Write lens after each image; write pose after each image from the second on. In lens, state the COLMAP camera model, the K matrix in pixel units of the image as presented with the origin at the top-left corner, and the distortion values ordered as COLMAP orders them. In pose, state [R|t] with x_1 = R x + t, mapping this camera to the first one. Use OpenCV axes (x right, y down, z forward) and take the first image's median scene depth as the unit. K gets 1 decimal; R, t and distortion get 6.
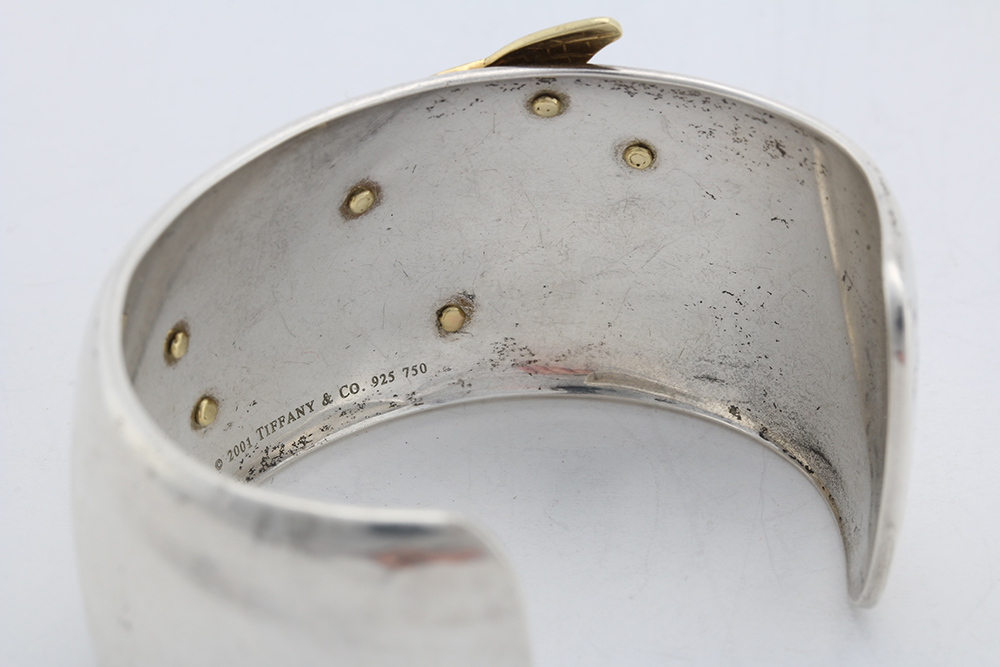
lens RADIAL K [[3906.0, 0, 502.3], [0, 3906.0, 331.0], [0, 0, 1]] dist [0.117720, 0.000000]
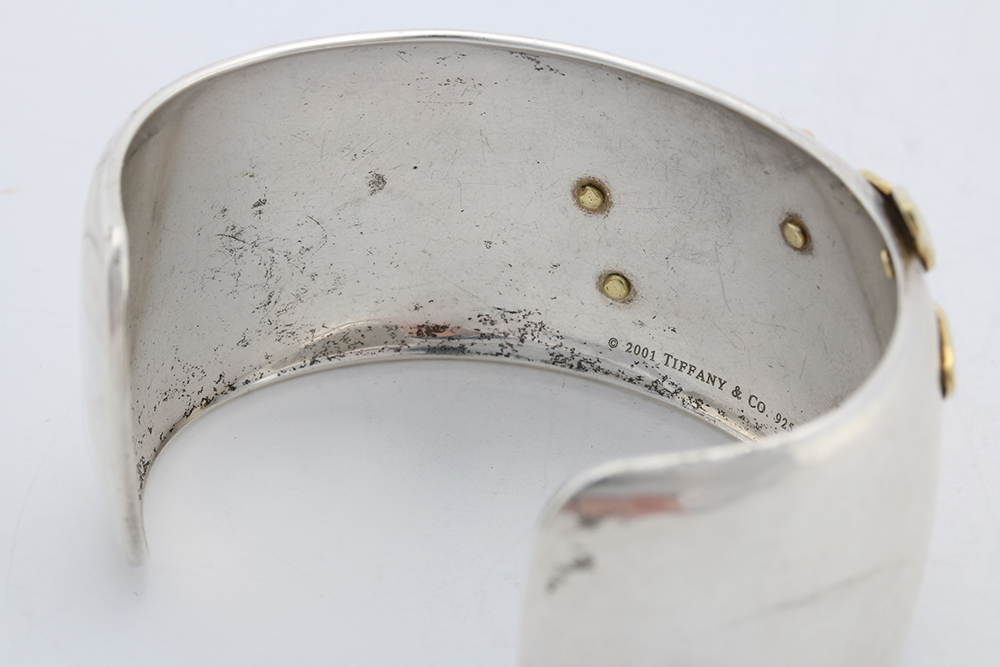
lens RADIAL K [[3906.0, 0, 500.4], [0, 3906.0, 332.9], [0, 0, 1]] dist [0.117720, 0.000000]
pose [[0.163377, 0.570370, -0.804976, 0.760497], [-0.587892, 0.711533, 0.384842, -0.351358], [0.792269, 0.410365, 0.451564, 0.497785]]
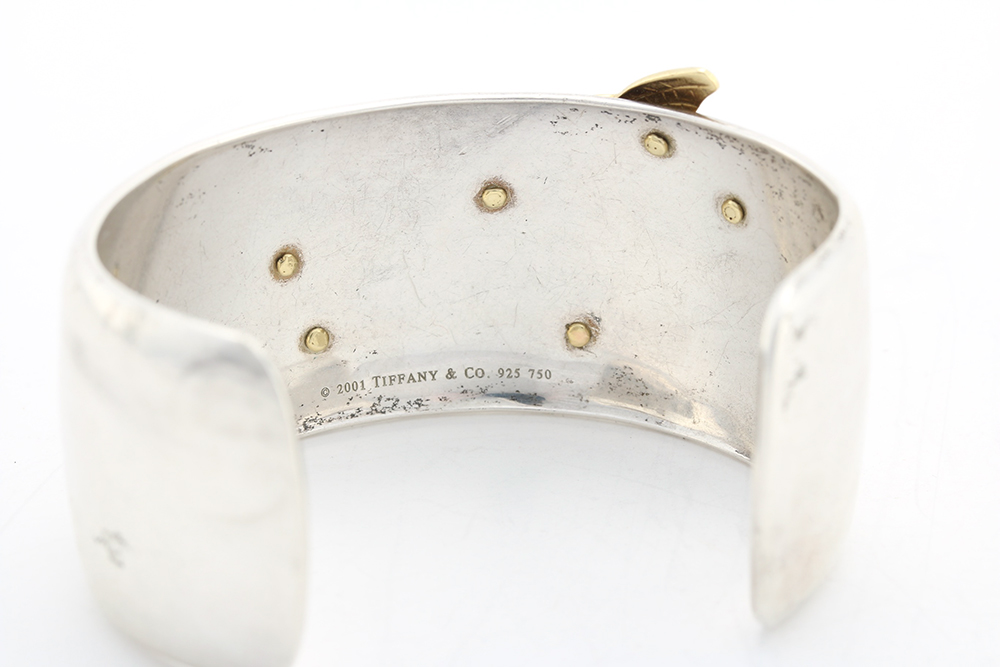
lens RADIAL K [[3906.0, 0, 497.9], [0, 3906.0, 336.3], [0, 0, 1]] dist [0.117720, 0.000000]
pose [[0.874901, 0.203946, -0.439266, 0.471914], [-0.275262, 0.955668, -0.104542, 0.124052], [0.398472, 0.212377, 0.892253, -0.011758]]
